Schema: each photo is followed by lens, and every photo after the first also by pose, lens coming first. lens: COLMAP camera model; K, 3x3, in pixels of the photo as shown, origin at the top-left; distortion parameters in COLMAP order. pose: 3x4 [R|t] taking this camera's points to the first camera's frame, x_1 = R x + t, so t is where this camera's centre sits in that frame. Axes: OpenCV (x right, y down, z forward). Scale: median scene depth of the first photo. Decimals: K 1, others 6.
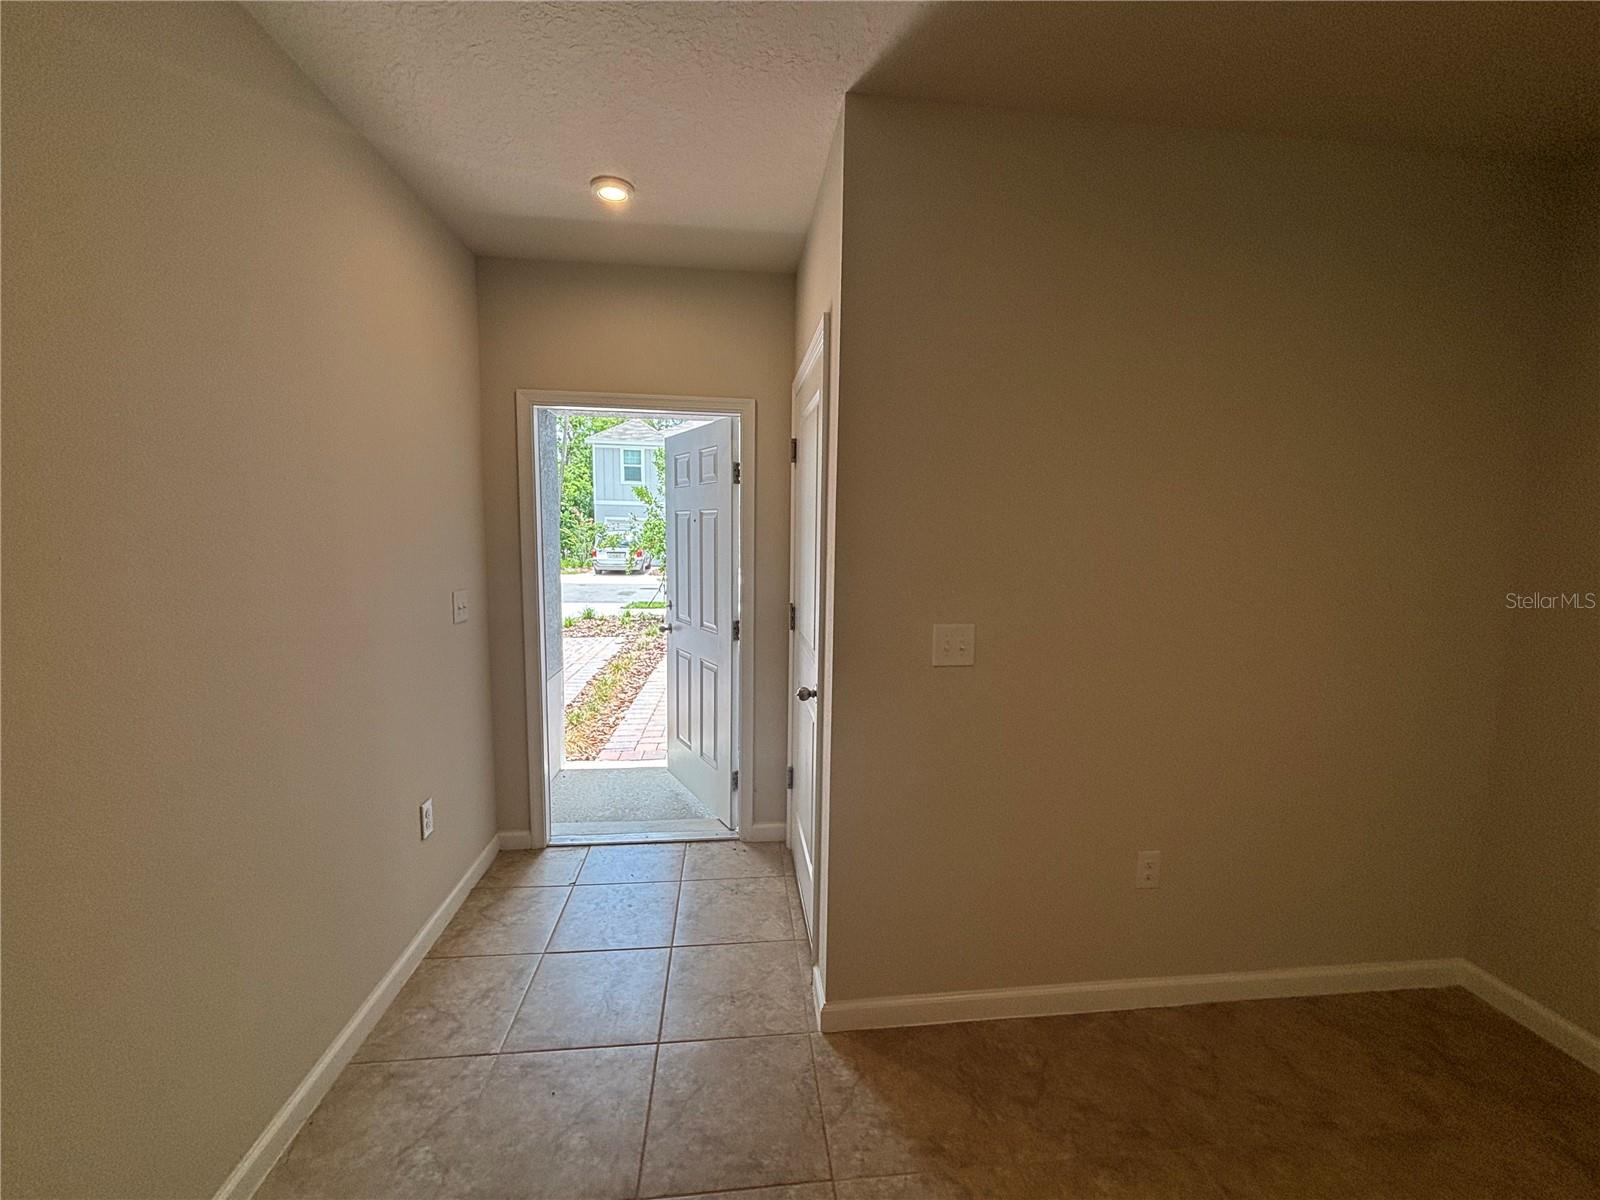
lens RADIAL K [[643.6, 0, 800.9], [0, 643.6, 606.1], [0, 0, 1]] dist [0.000575, 0.000215]
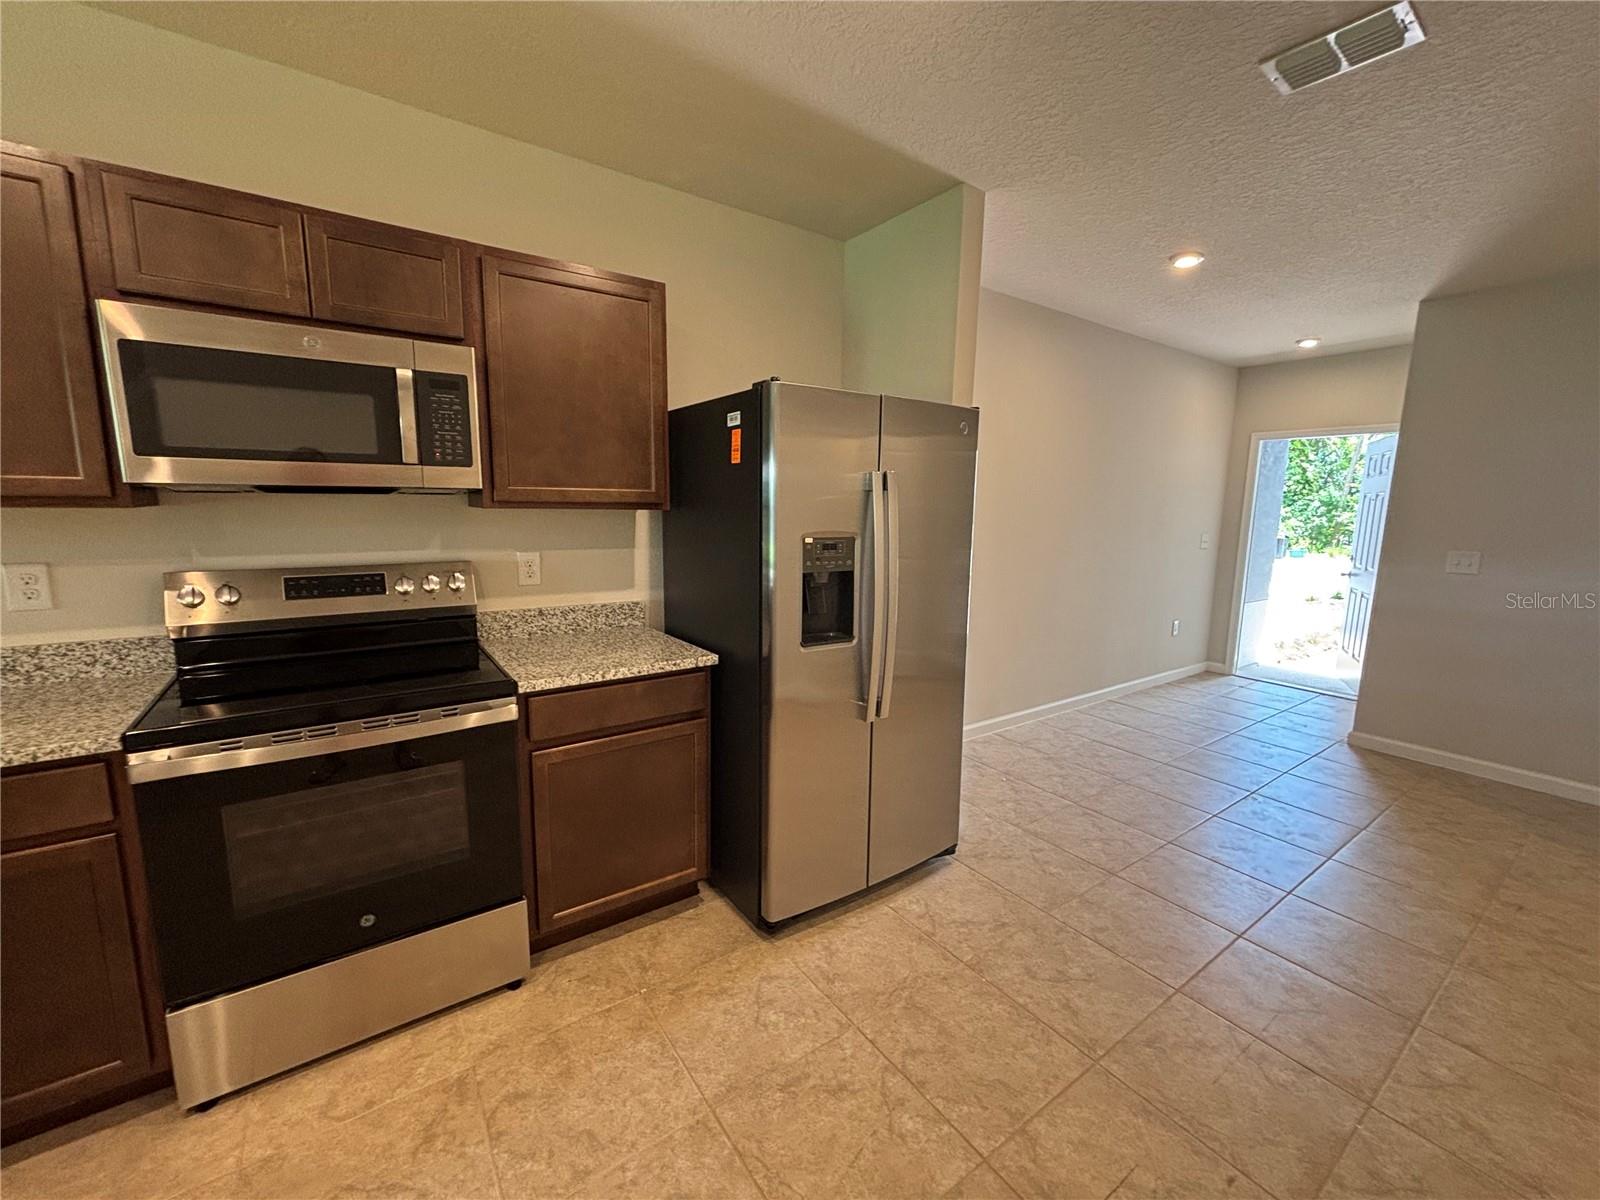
lens RADIAL K [[646.5, 0, 803.9], [0, 646.5, 600.2], [0, 0, 1]] dist [0.001268, -0.000206]
pose [[0.488111, 0.119155, -0.864609, 0.754196], [-0.108870, 0.991212, 0.075141, 0.188131], [0.865965, 0.057453, 0.496794, -1.295895]]
